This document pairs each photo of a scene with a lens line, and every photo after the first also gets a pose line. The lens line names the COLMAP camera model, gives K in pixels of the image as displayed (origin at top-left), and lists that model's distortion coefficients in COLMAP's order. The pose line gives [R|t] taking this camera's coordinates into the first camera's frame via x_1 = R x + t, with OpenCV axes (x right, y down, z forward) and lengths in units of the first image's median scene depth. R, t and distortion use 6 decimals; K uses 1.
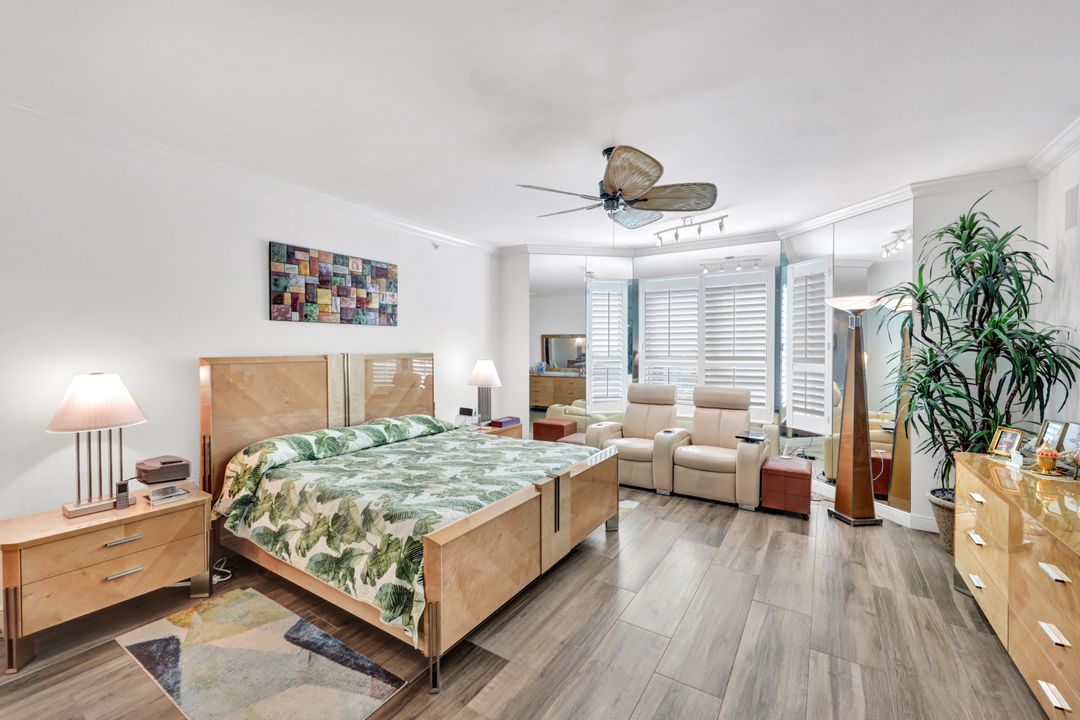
lens RADIAL K [[442.5, 0, 547.1], [0, 442.5, 357.1], [0, 0, 1]] dist [0.009553, -0.000196]
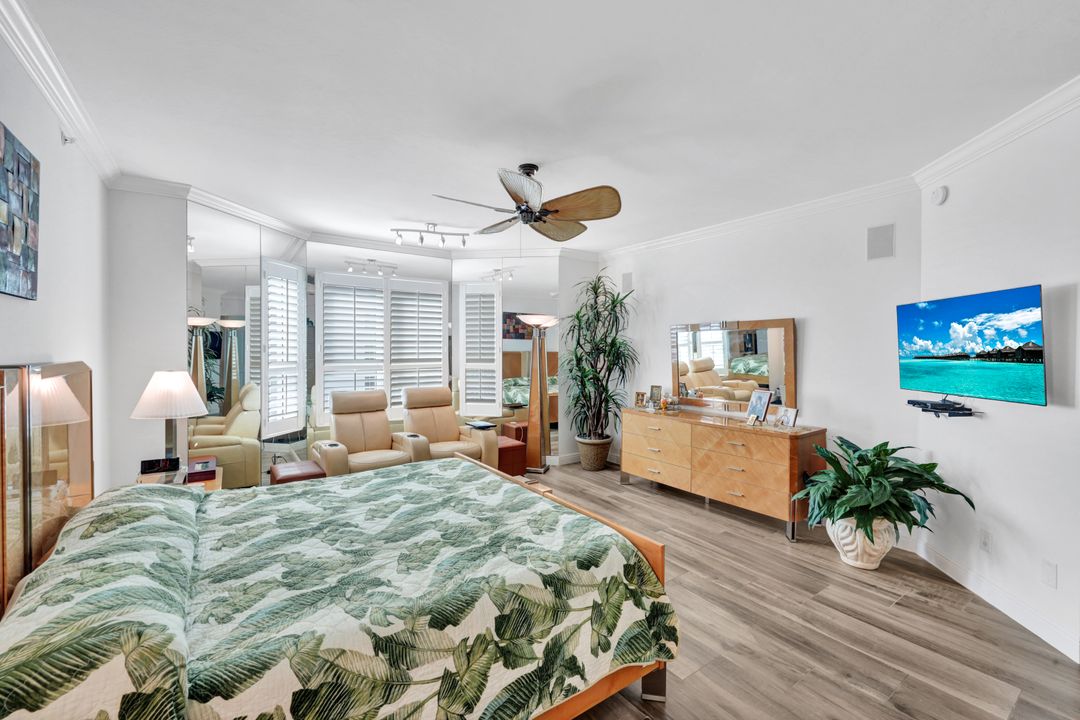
lens RADIAL K [[442.5, 0, 547.2], [0, 442.5, 354.6], [0, 0, 1]] dist [0.009553, -0.000196]
pose [[0.378864, -0.008672, 0.925412, -0.883409], [0.016767, 0.999856, 0.002505, -0.015566], [-0.925300, 0.014567, 0.378955, 0.596652]]
